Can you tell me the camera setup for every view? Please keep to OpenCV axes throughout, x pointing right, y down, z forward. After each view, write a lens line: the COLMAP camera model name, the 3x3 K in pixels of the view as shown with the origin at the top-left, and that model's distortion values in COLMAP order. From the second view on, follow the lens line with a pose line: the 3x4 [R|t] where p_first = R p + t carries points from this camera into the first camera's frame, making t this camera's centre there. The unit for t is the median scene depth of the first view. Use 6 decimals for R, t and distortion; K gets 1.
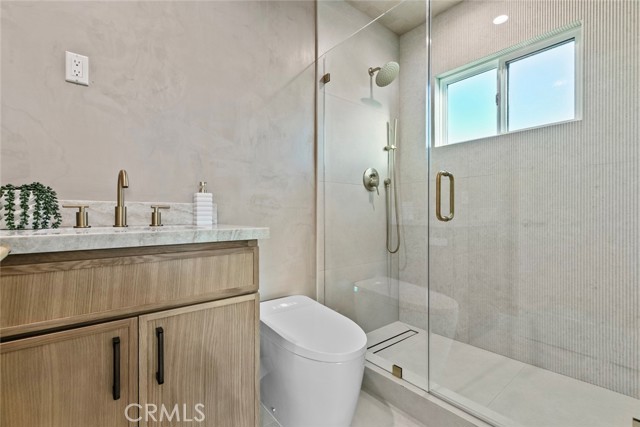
lens RADIAL K [[291.2, 0, 317.7], [0, 291.2, 215.5], [0, 0, 1]] dist [0.008038, -0.000936]
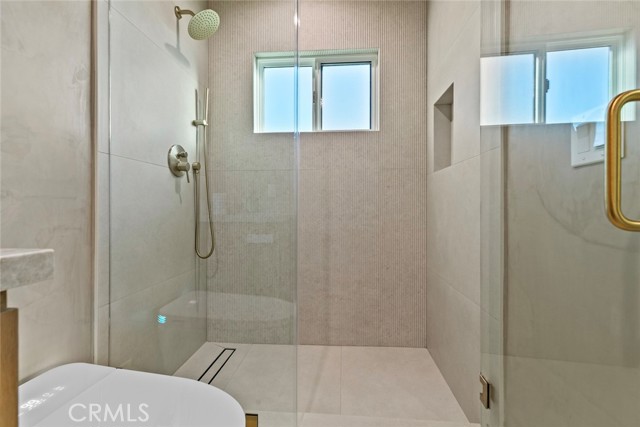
lens RADIAL K [[291.2, 0, 319.8], [0, 291.2, 207.5], [0, 0, 1]] dist [0.008038, -0.000936]
pose [[0.685875, 0.000904, 0.727719, -0.109288], [0.001559, 0.999995, -0.002712, -0.005362], [-0.727718, 0.002994, 0.685870, 0.261697]]
